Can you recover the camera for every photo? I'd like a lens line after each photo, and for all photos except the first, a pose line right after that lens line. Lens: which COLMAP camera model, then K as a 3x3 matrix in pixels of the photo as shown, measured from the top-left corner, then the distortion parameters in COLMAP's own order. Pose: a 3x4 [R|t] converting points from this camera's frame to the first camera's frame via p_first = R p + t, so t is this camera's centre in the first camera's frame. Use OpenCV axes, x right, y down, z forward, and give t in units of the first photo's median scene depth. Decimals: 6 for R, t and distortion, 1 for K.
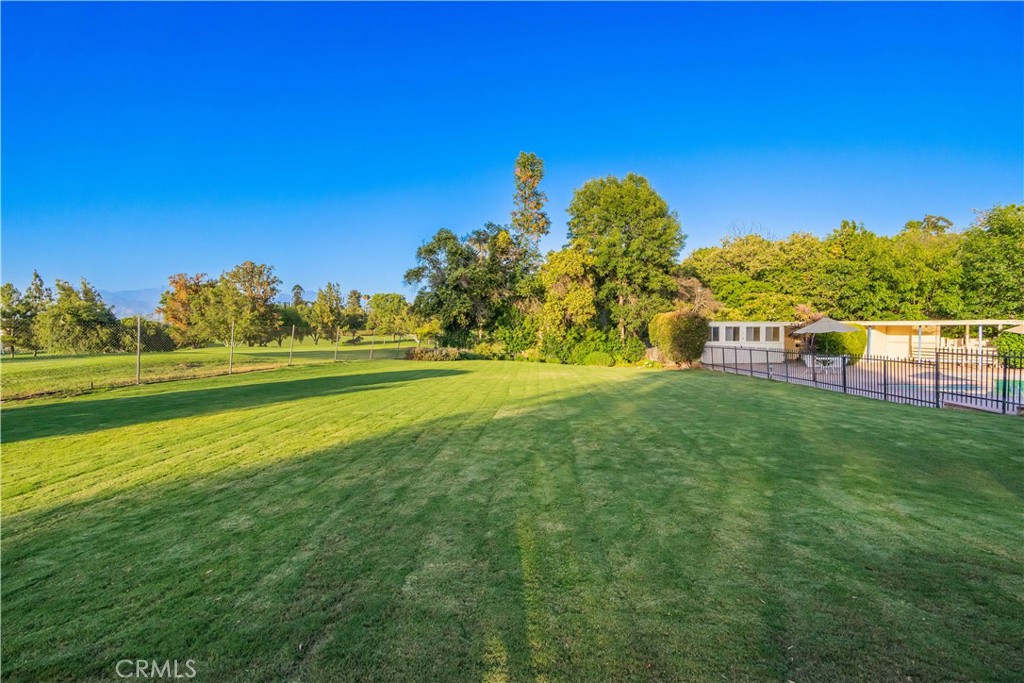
lens RADIAL K [[443.3, 0, 508.7], [0, 443.3, 340.3], [0, 0, 1]] dist [-0.000754, 0.000435]
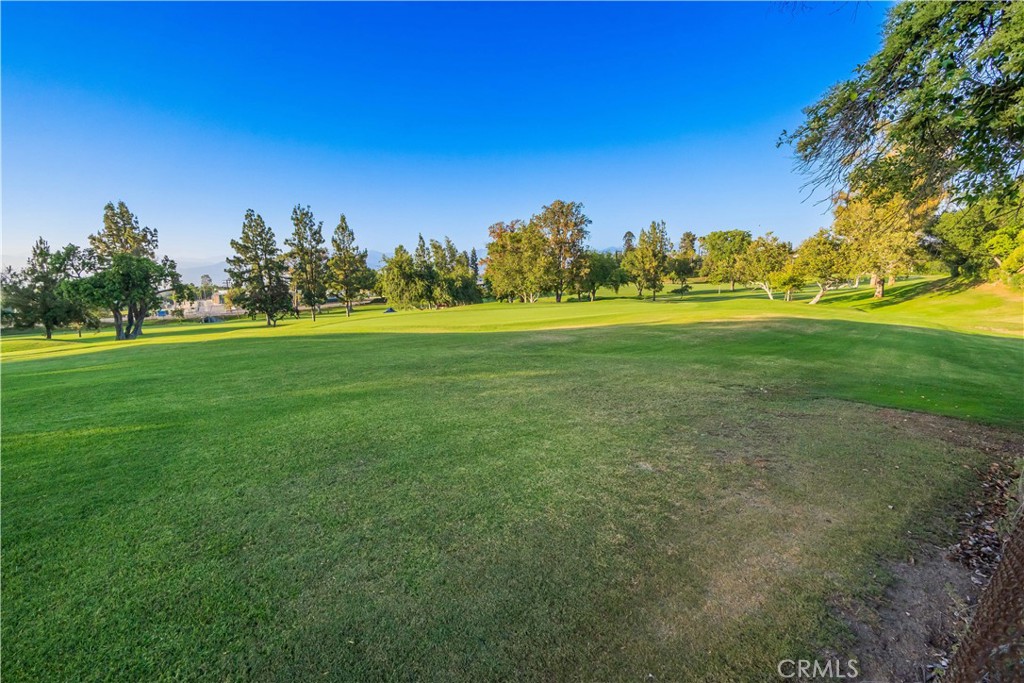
lens RADIAL K [[459.4, 0, 512.0], [0, 459.4, 341.5], [0, 0, 1]] dist [-0.014979, -0.000010]
pose [[0.763064, 0.067842, -0.642753, -0.055003], [0.006455, 0.993626, 0.112539, -0.004543], [0.646291, -0.090024, 0.757762, 0.237288]]
